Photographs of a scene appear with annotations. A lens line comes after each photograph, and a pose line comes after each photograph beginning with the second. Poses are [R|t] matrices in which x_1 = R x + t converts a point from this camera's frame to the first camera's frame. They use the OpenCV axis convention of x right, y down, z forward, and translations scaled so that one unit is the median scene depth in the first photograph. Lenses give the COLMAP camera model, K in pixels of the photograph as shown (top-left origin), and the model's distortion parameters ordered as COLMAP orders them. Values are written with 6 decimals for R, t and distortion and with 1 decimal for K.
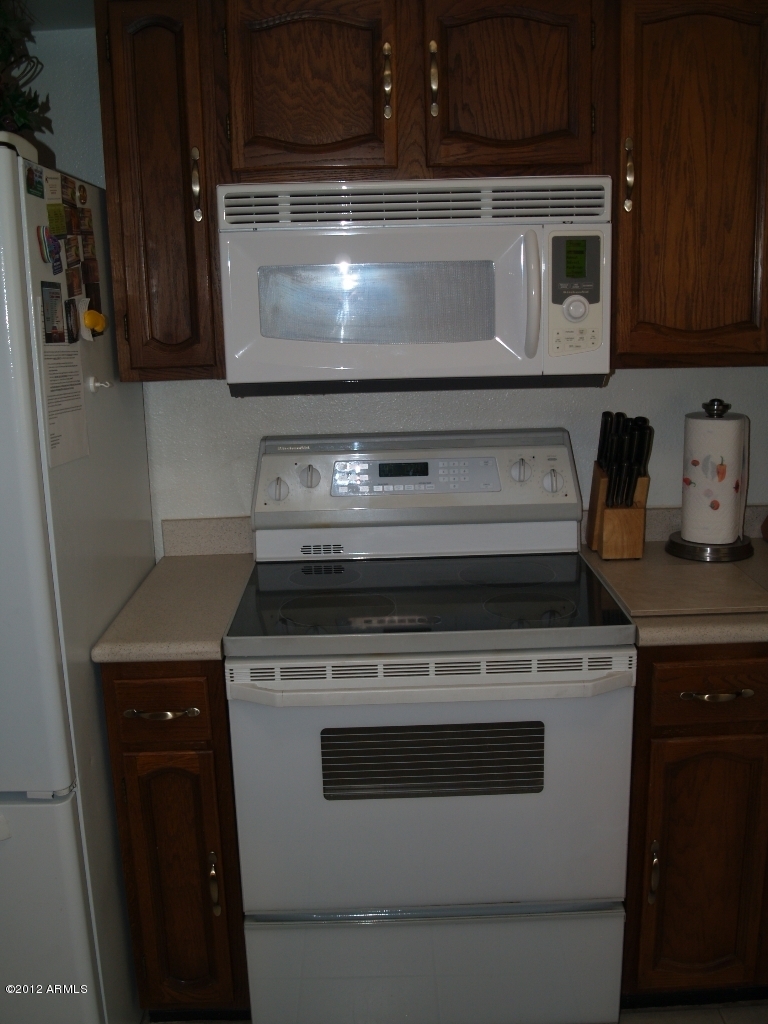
lens RADIAL K [[1046.7, 0, 384.0], [0, 1046.7, 512.0], [0, 0, 1]] dist [-0.098335, 0.004003]
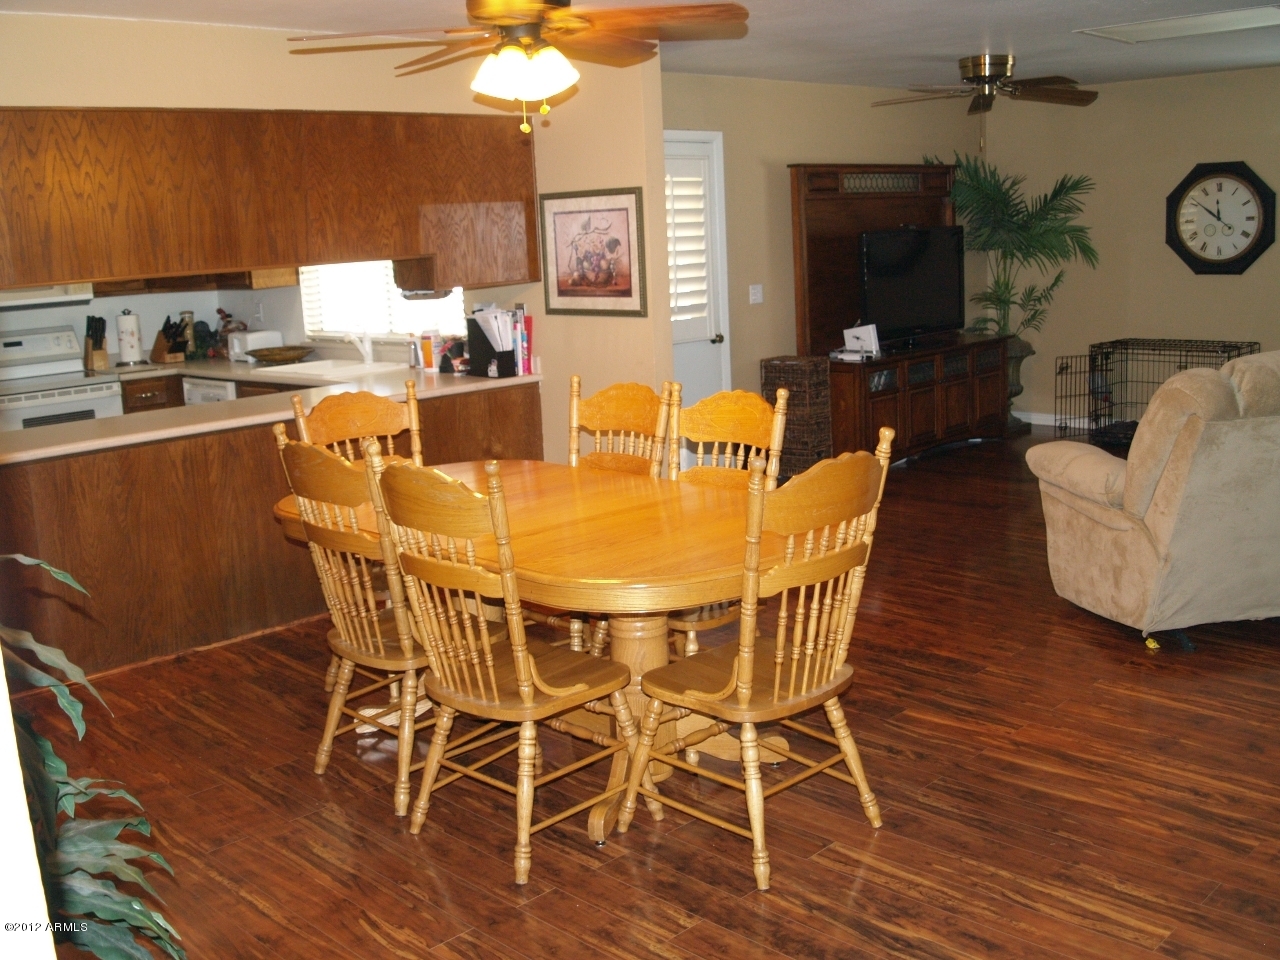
lens RADIAL K [[1308.4, 0, 640.0], [0, 1308.4, 480.0], [0, 0, 1]] dist [-0.098335, 0.004003]
pose [[0.728818, -0.146782, 0.668790, -1.225514], [0.179161, 0.983603, 0.020634, 0.607656], [-0.660853, 0.104783, 0.743165, -2.832096]]
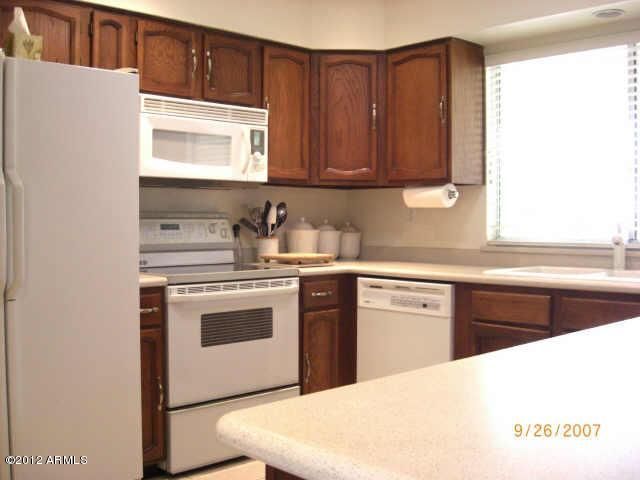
lens RADIAL K [[688.0, 0, 320.0], [0, 688.0, 240.0], [0, 0, 1]] dist [-0.109593, 0.038935]
pose [[0.743802, 0.002296, 0.668396, -0.883192], [0.127161, 0.981244, -0.144878, 0.293385], [-0.656193, 0.192754, 0.729559, -0.351412]]
